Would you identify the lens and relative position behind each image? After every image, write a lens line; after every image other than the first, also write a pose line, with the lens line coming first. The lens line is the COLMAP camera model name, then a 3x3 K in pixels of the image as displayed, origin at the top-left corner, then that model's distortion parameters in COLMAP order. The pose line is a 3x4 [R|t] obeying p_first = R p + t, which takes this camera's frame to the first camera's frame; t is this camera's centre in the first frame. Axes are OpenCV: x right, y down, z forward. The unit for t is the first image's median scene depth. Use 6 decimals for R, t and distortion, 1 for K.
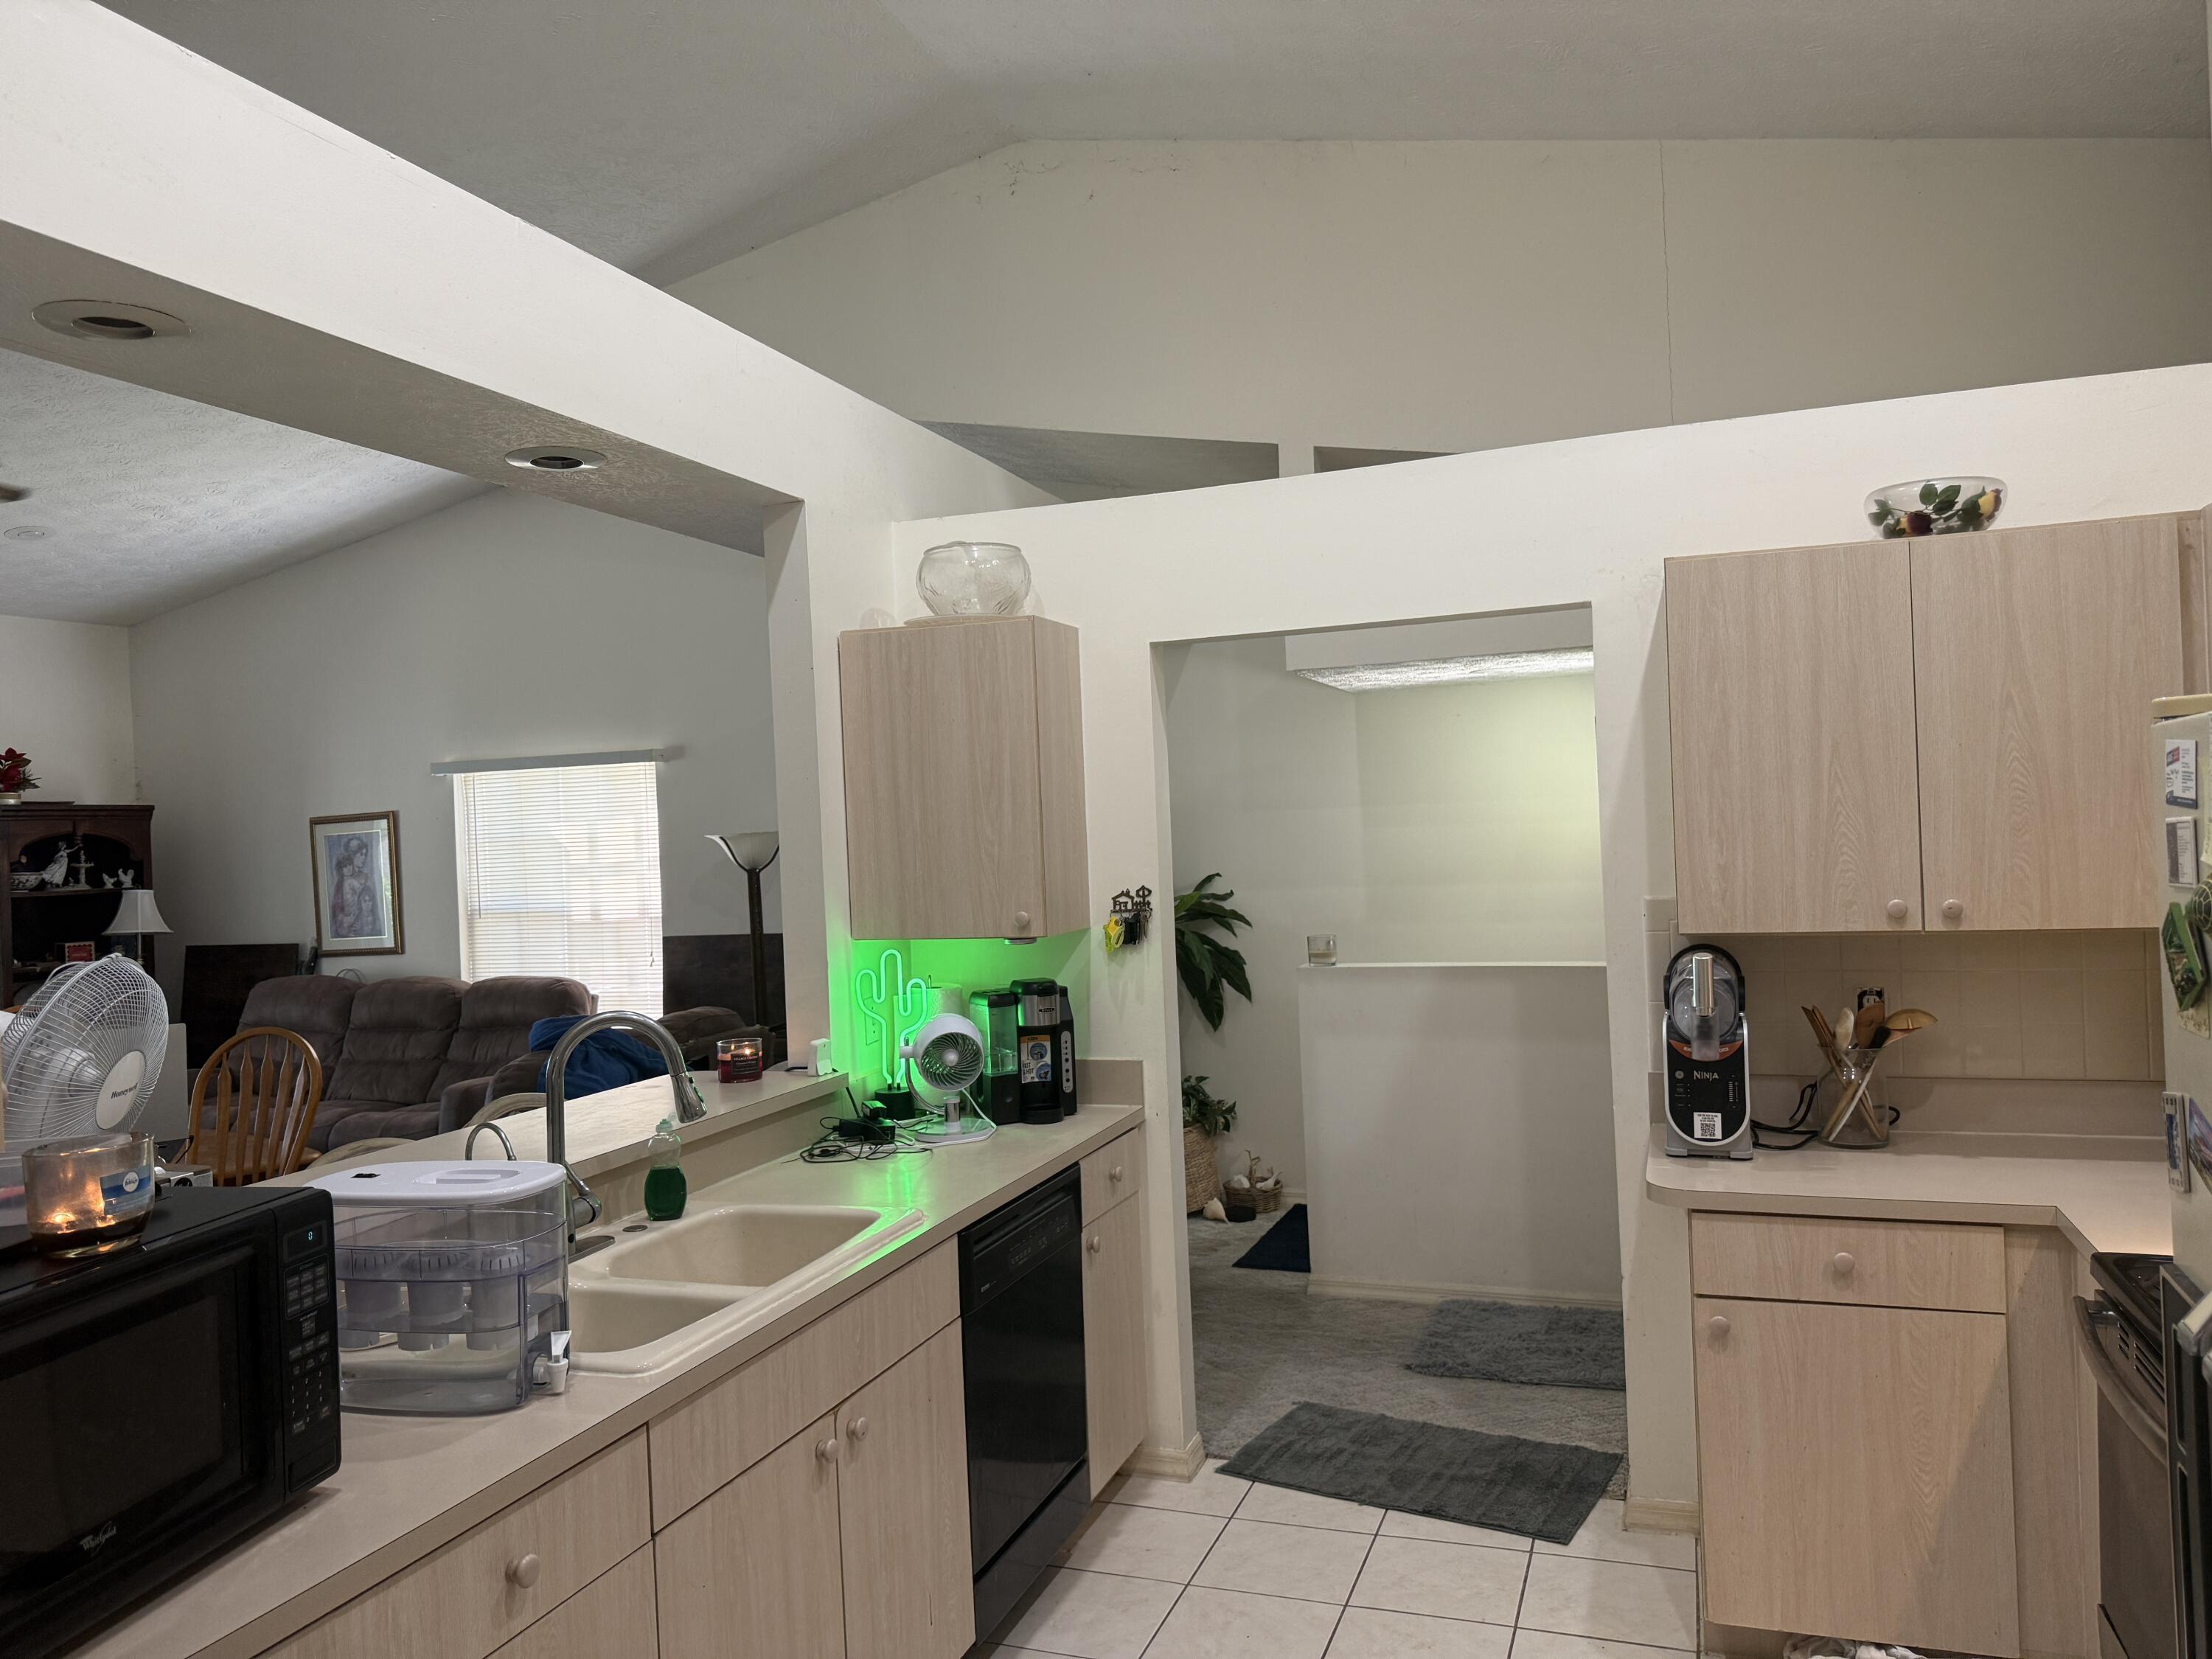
lens RADIAL K [[1590.9, 0, 1106.0], [0, 1590.9, 829.5], [0, 0, 1]] dist [0.000575, -0.000267]
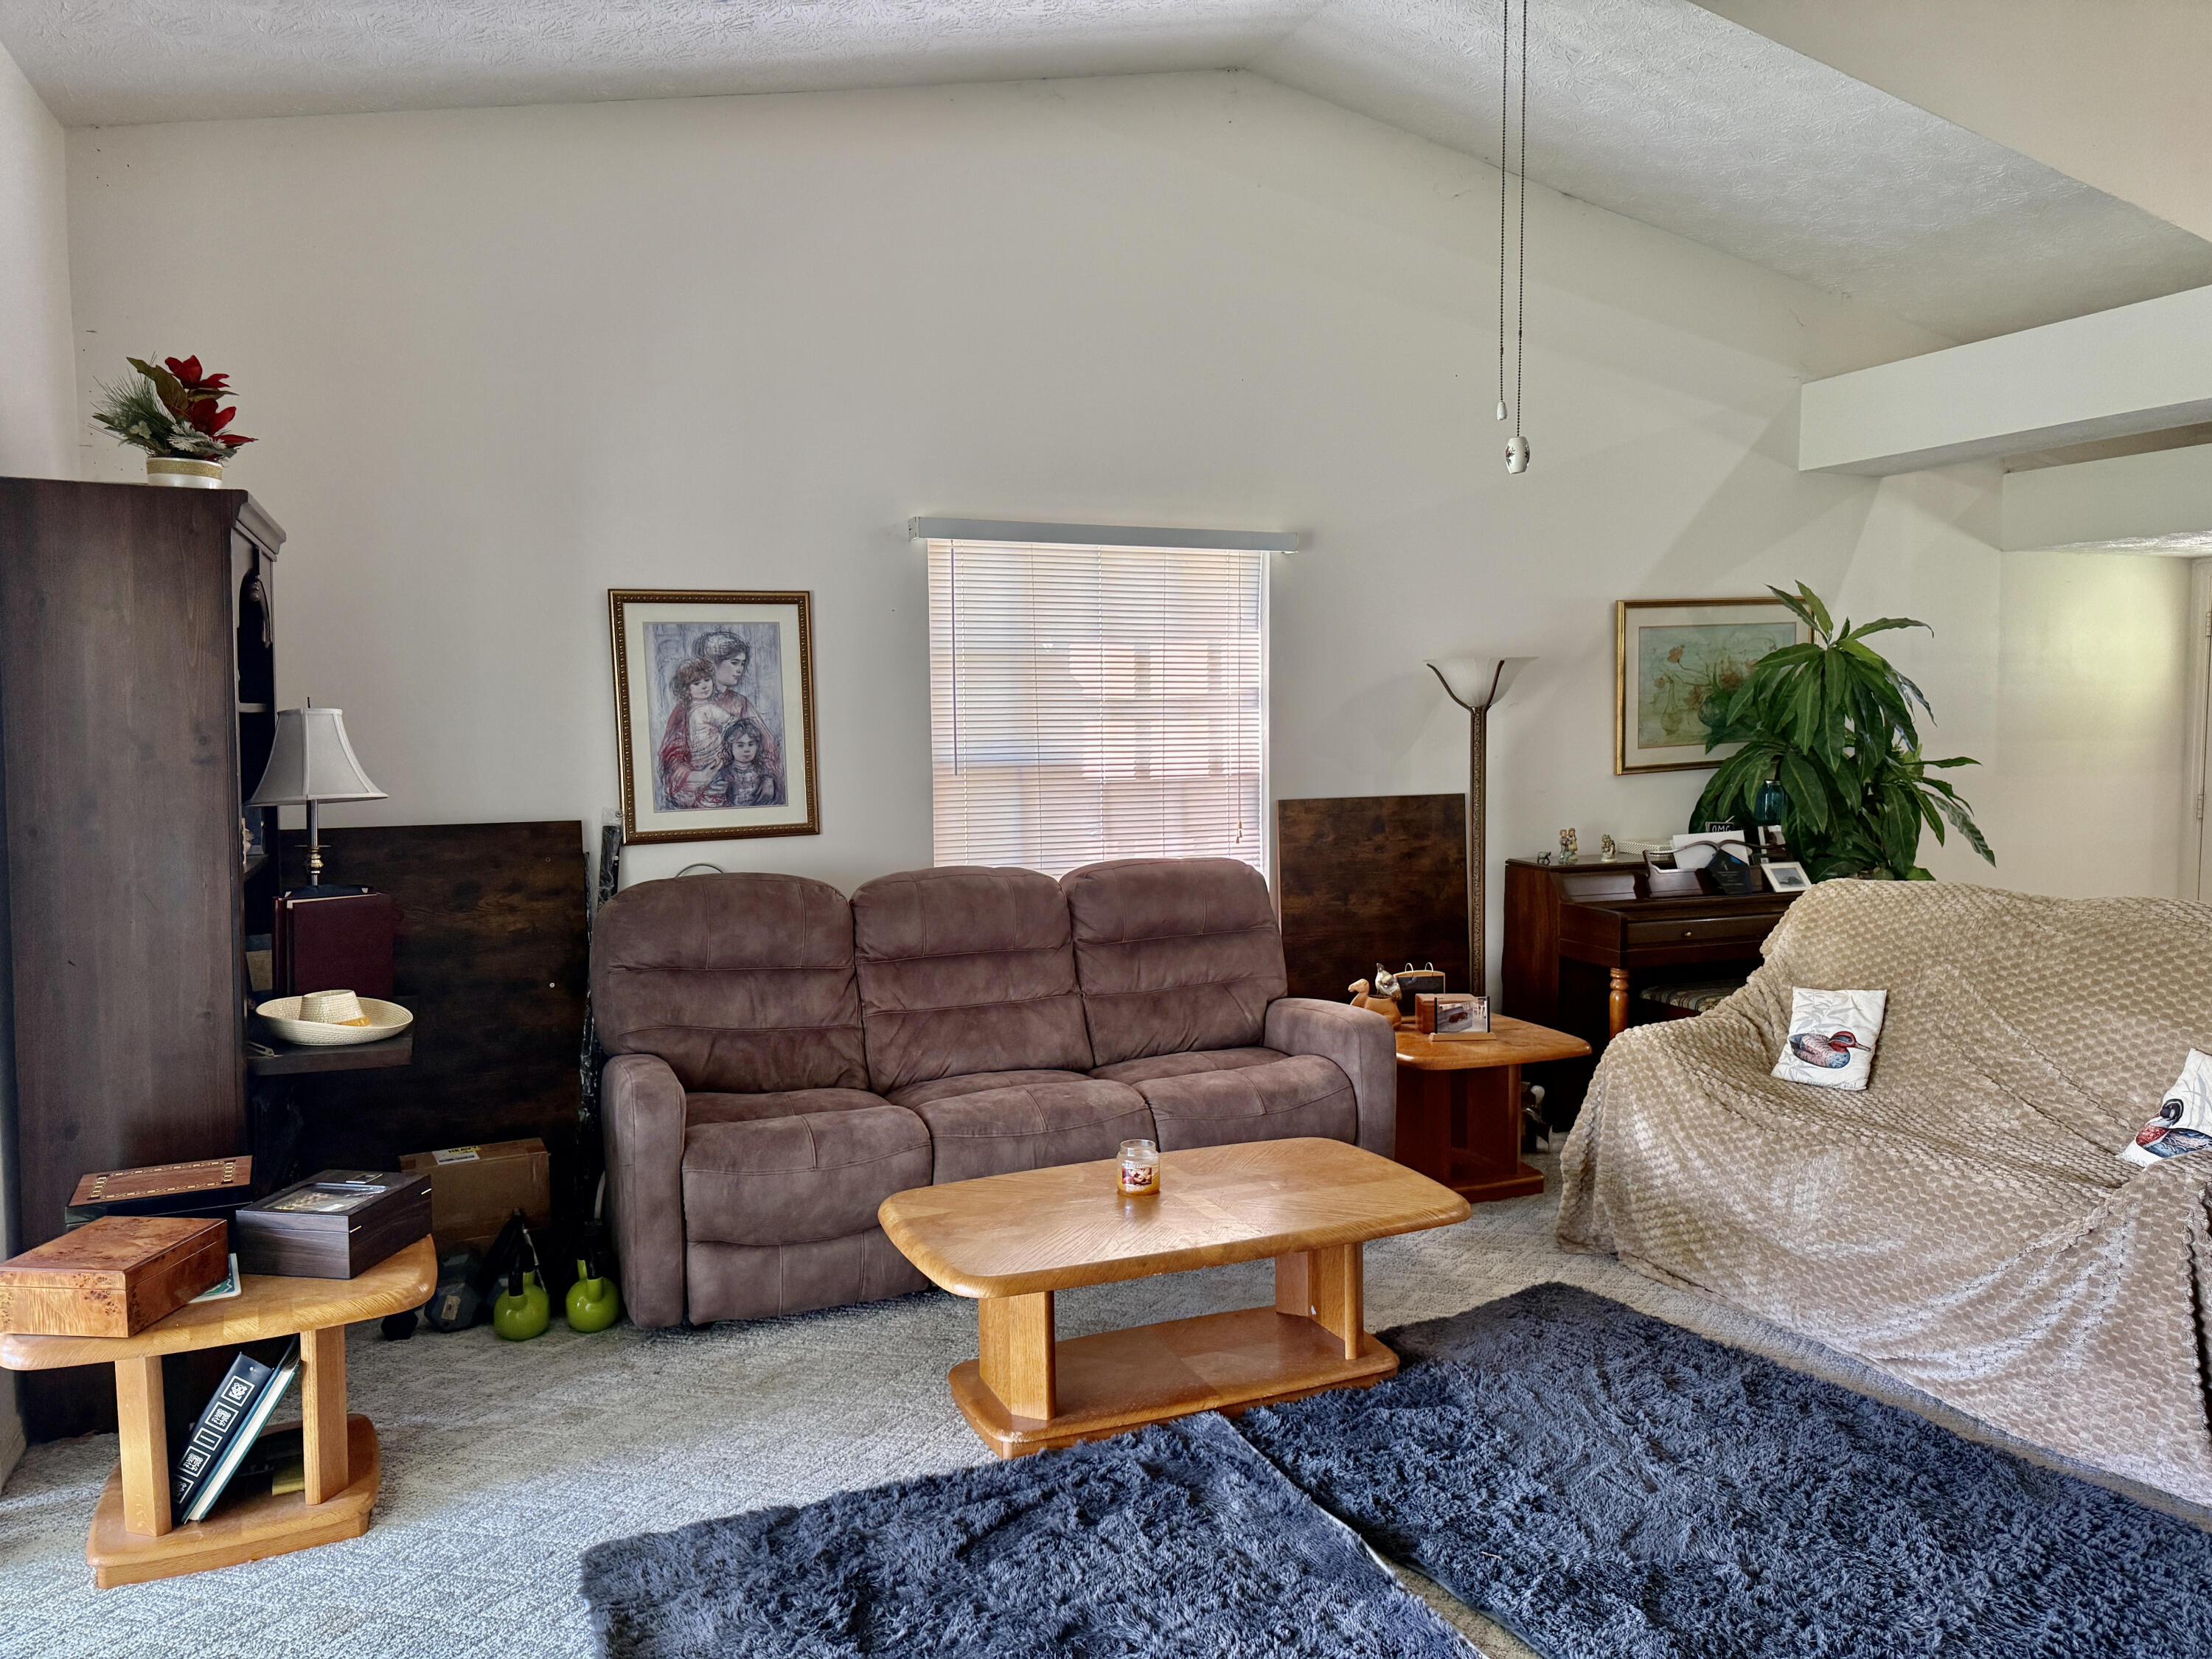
lens RADIAL K [[1590.9, 0, 1106.0], [0, 1590.9, 829.5], [0, 0, 1]] dist [0.000575, -0.000267]
pose [[0.741677, -0.012109, 0.670648, -0.757136], [-0.024496, 0.998681, 0.045122, 0.046956], [-0.670310, -0.049894, 0.740402, 0.491193]]
